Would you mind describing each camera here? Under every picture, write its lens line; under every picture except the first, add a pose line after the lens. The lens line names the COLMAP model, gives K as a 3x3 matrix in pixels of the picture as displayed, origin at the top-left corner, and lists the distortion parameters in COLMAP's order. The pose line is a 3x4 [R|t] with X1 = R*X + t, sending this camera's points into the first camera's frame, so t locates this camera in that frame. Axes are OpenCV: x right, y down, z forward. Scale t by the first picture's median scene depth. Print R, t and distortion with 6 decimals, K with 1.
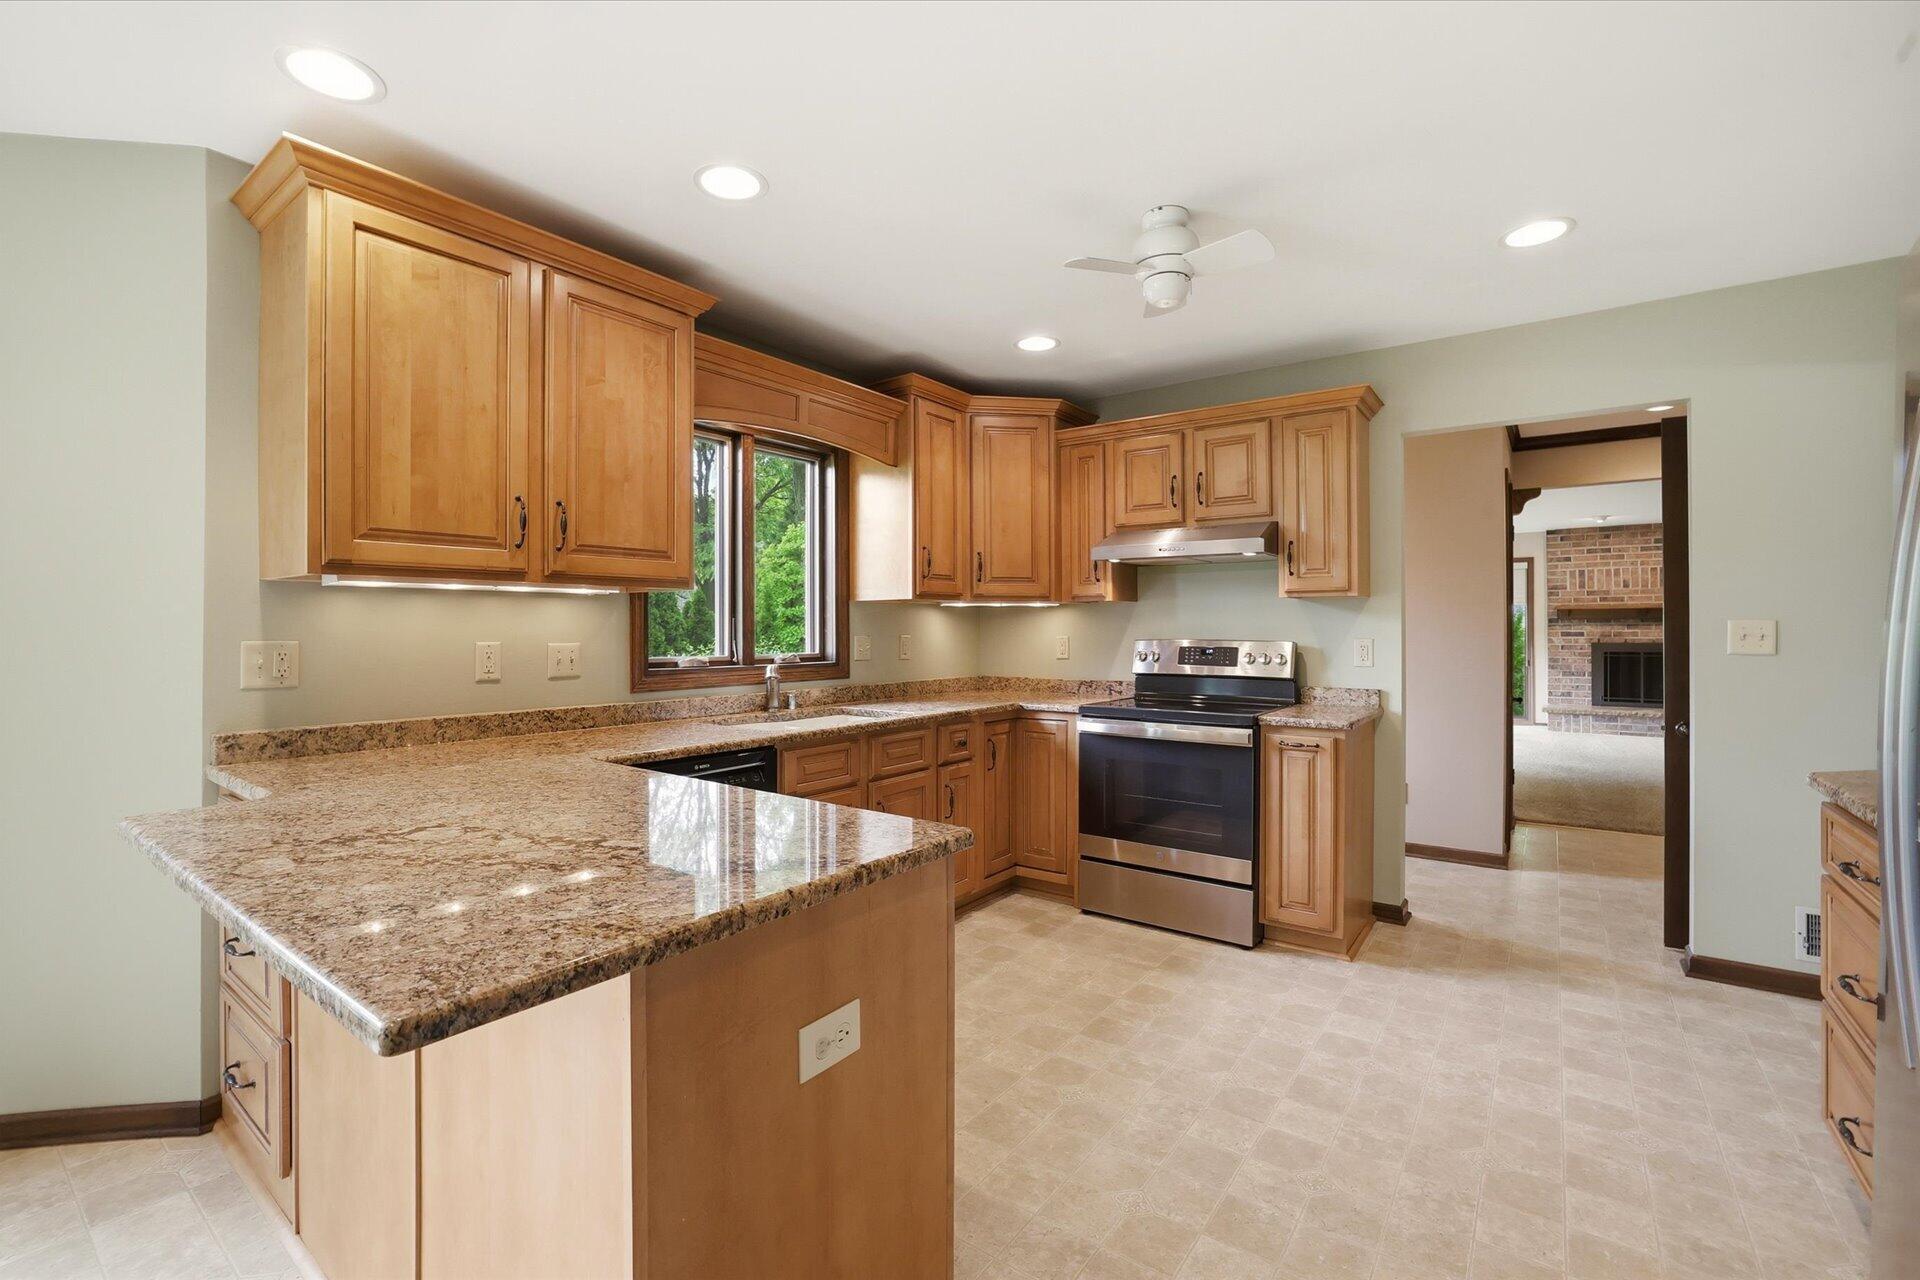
lens RADIAL K [[818.3, 0, 944.2], [0, 818.3, 635.4], [0, 0, 1]] dist [-0.027947, 0.000308]
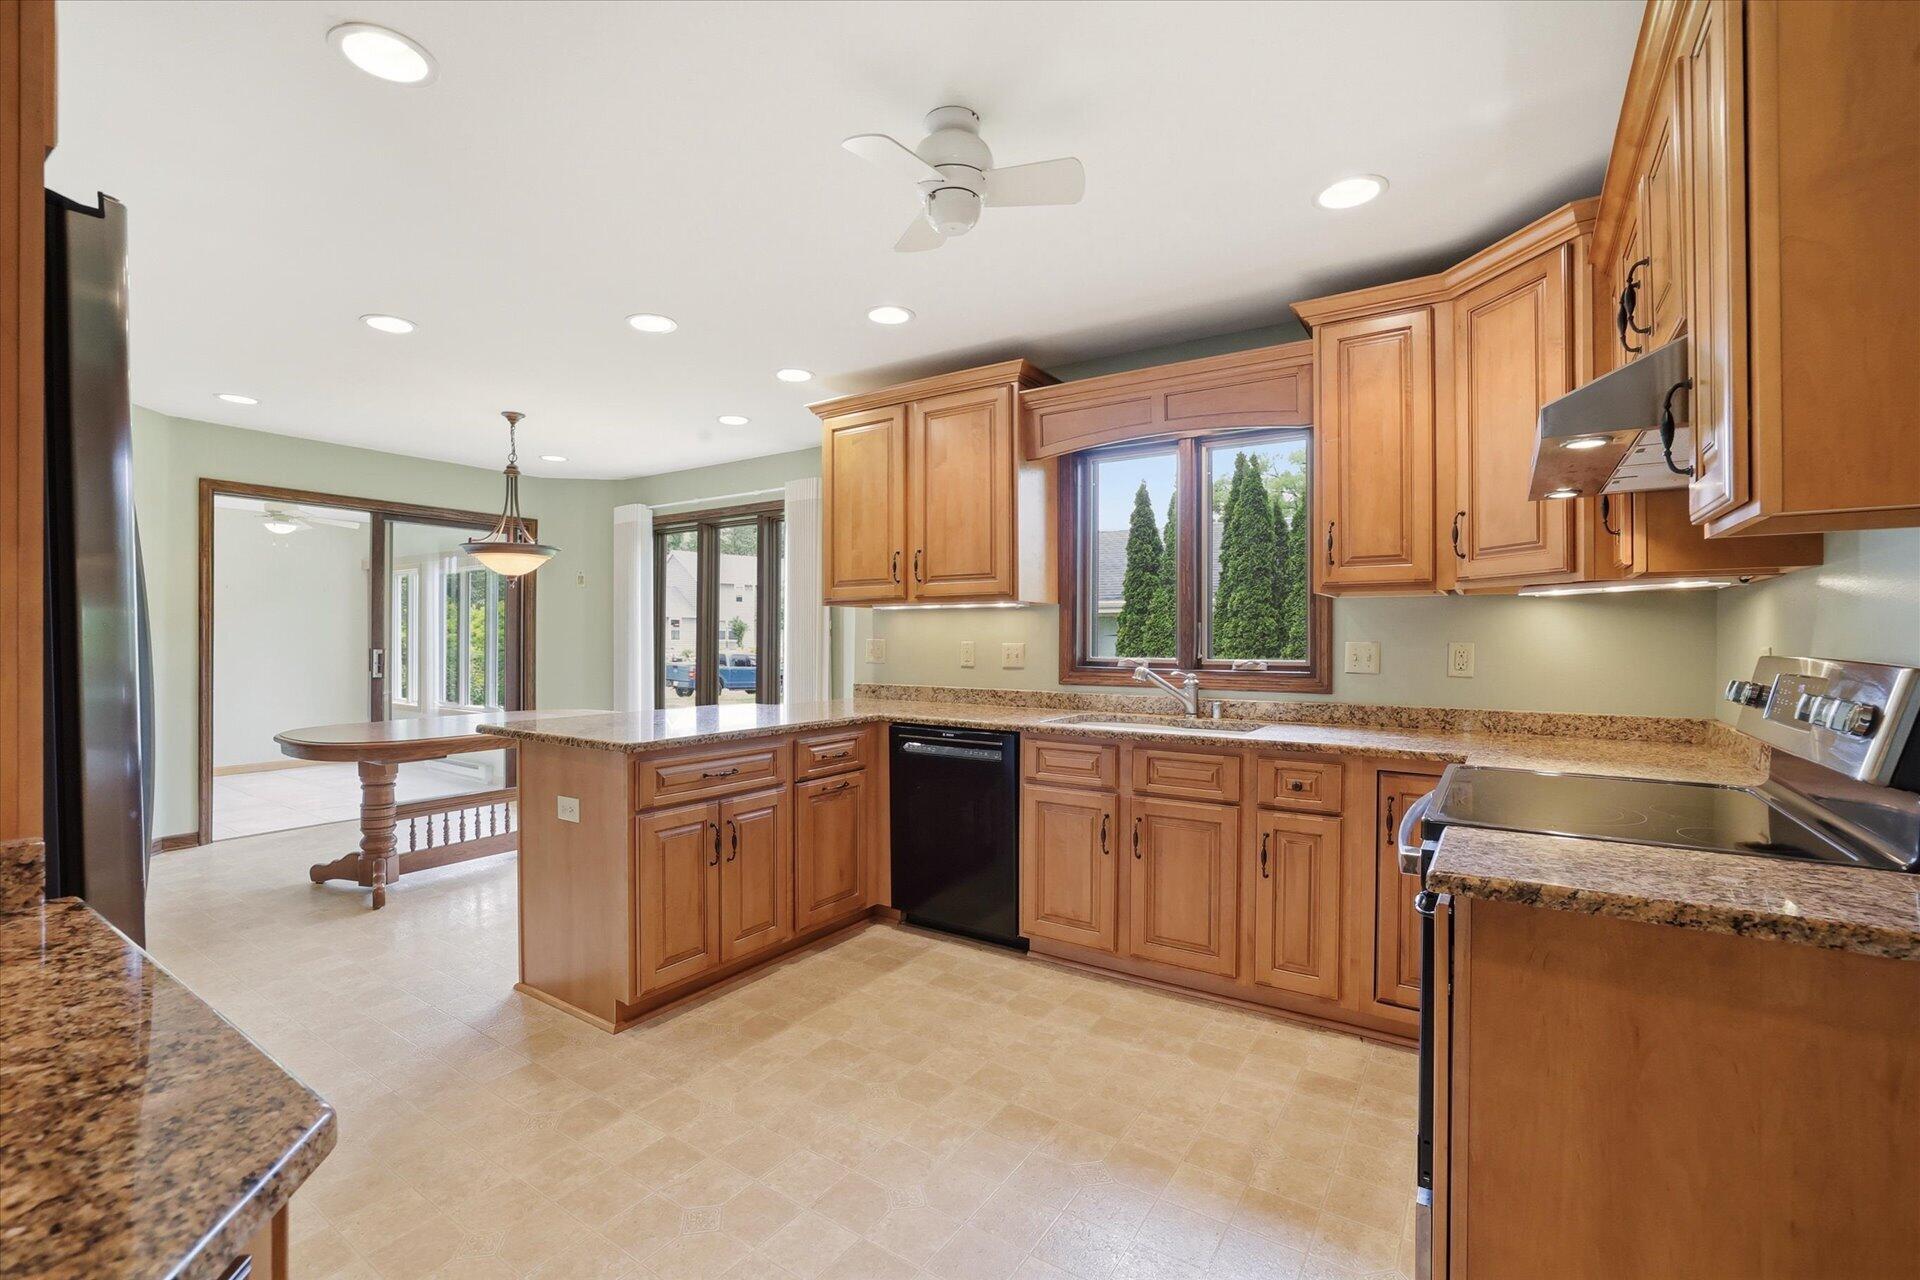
lens RADIAL K [[837.7, 0, 955.8], [0, 837.7, 644.7], [0, 0, 1]] dist [-0.050382, 0.019527]
pose [[0.063301, 0.008780, -0.997956, 0.856842], [-0.011552, 0.999901, 0.008065, 0.001662], [0.997928, 0.011017, 0.063396, 0.738042]]
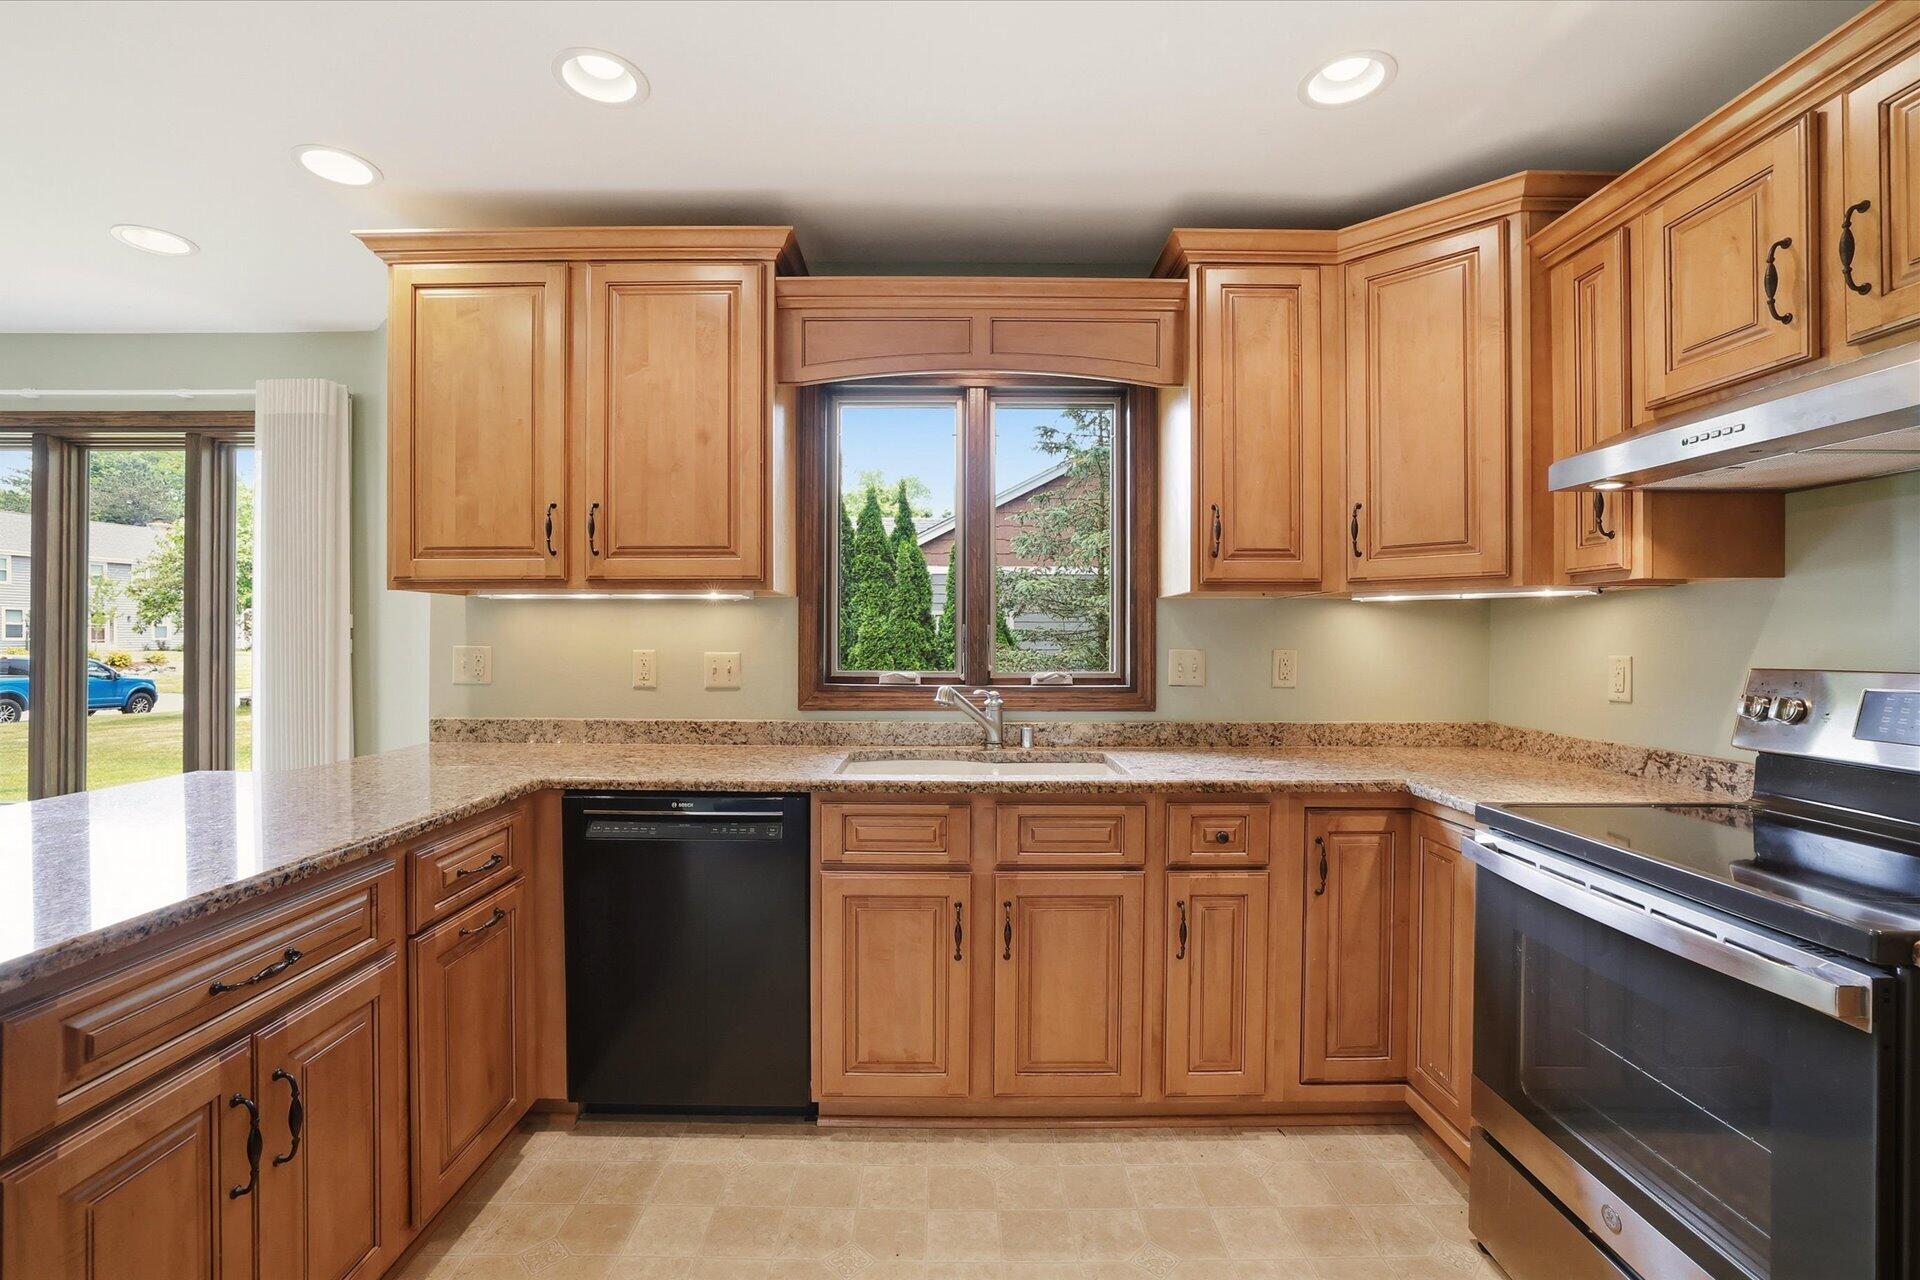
lens RADIAL K [[837.7, 0, 955.8], [0, 837.7, 644.7], [0, 0, 1]] dist [-0.050382, 0.019527]
pose [[0.609082, 0.009906, -0.793045, 0.425562], [-0.010721, 0.999933, 0.004256, -0.005486], [0.793035, 0.005910, 0.609148, 0.565289]]
